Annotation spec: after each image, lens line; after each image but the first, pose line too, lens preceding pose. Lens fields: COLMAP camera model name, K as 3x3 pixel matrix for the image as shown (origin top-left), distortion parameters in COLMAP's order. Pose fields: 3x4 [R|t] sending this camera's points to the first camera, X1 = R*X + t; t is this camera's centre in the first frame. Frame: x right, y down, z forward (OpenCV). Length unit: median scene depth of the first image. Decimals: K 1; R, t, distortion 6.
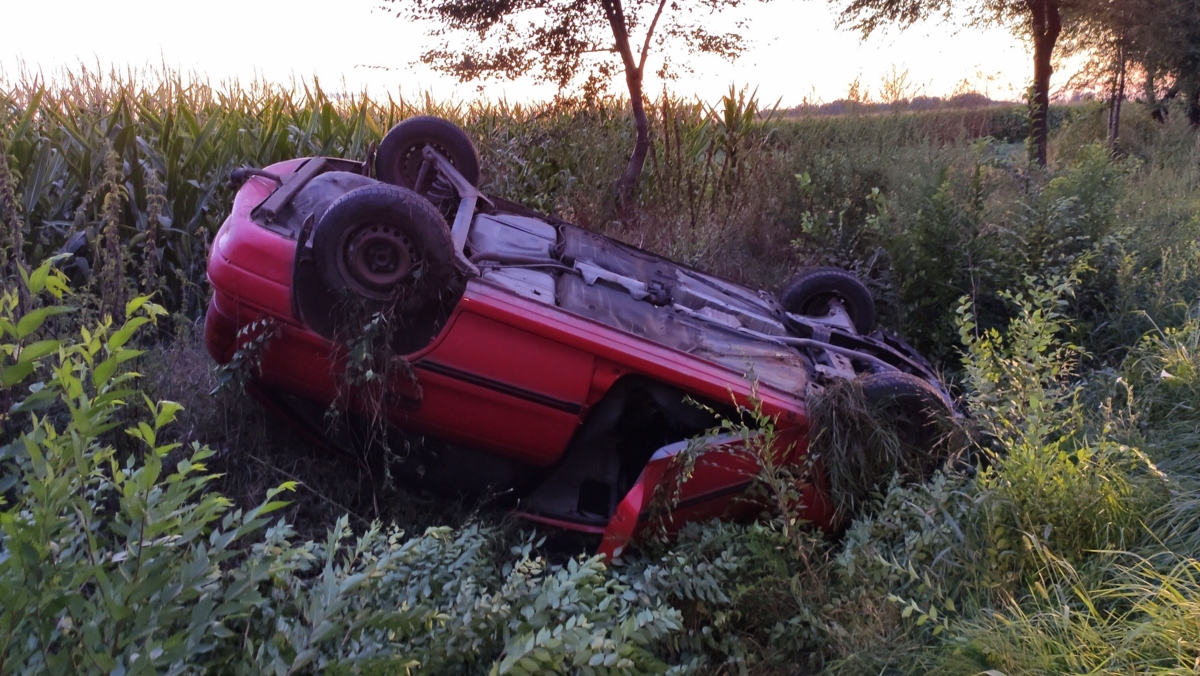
lens RADIAL K [[876.5, 0, 596.0], [0, 876.5, 317.3], [0, 0, 1]] dist [0.094651, -0.138396]
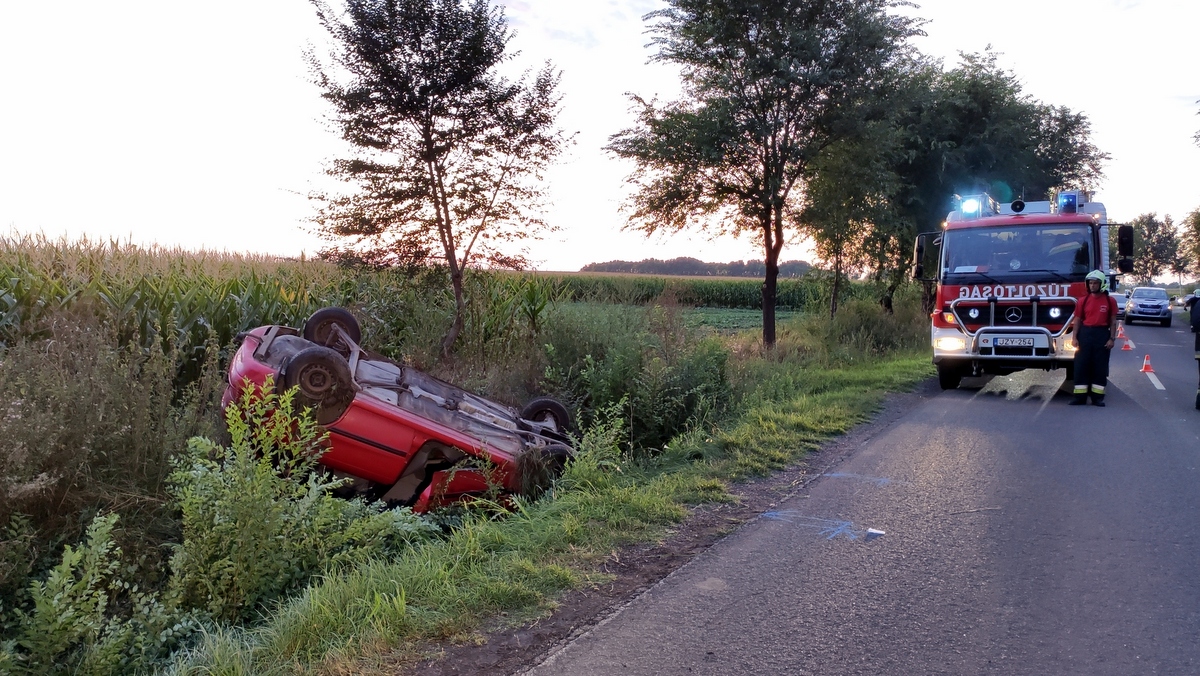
lens RADIAL K [[877.9, 0, 600.0], [0, 877.9, 338.0], [0, 0, 1]] dist [0.093098, -0.136733]
pose [[0.983131, 0.057905, 0.173497, 0.026758], [-0.033910, 0.989823, -0.138205, 0.049632], [-0.179734, 0.129990, 0.975089, -0.576888]]
